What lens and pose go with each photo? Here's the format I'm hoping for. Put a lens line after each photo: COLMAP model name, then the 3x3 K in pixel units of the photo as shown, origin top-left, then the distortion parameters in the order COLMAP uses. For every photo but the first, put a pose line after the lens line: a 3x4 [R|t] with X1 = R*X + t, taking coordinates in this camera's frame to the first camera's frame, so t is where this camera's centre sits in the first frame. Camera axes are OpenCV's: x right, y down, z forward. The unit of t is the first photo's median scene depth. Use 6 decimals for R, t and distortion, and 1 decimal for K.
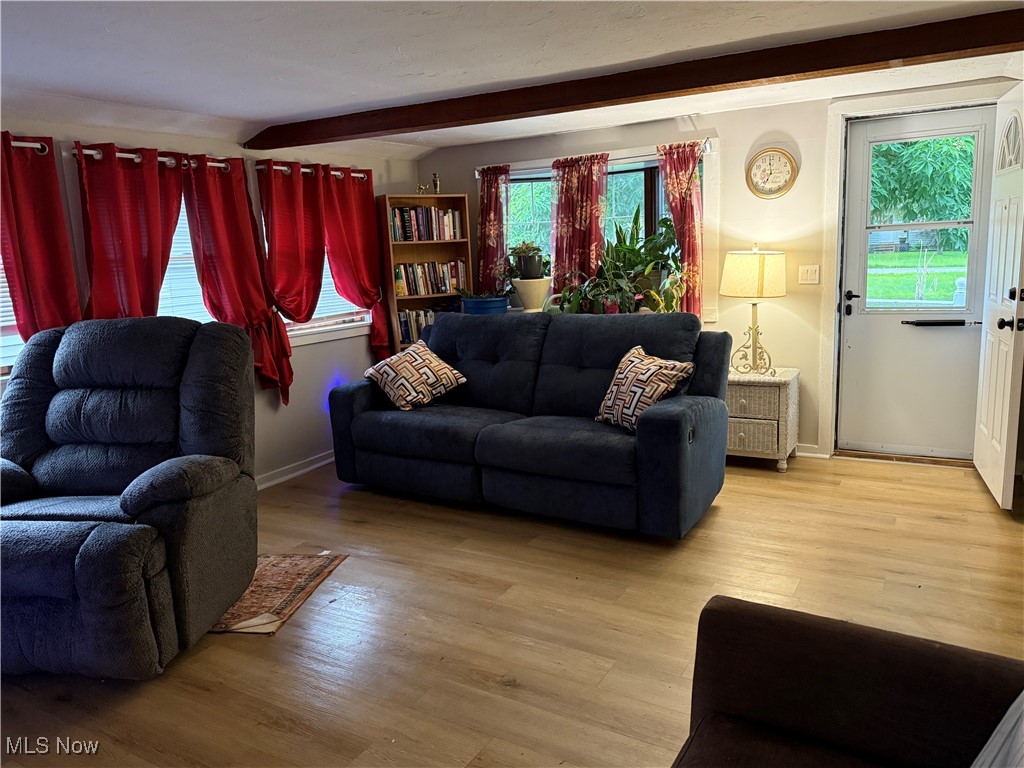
lens RADIAL K [[756.1, 0, 513.8], [0, 756.1, 388.2], [0, 0, 1]] dist [0.043929, -0.017808]
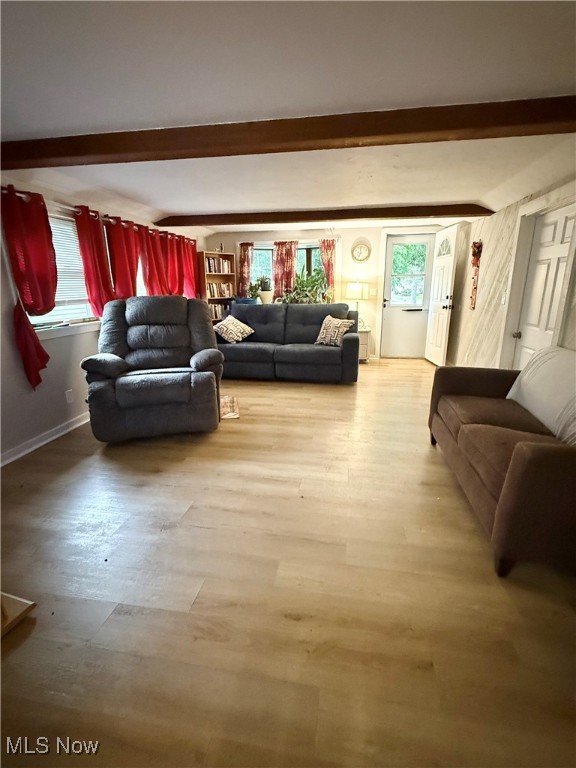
lens RADIAL K [[358.6, 0, 288.6], [0, 358.6, 383.9], [0, 0, 1]] dist [0.000480, -0.000449]
pose [[0.939012, -0.053721, 0.339661, -0.347218], [0.029781, 0.996715, 0.075308, 0.071891], [-0.342591, -0.060600, 0.937528, -0.123008]]
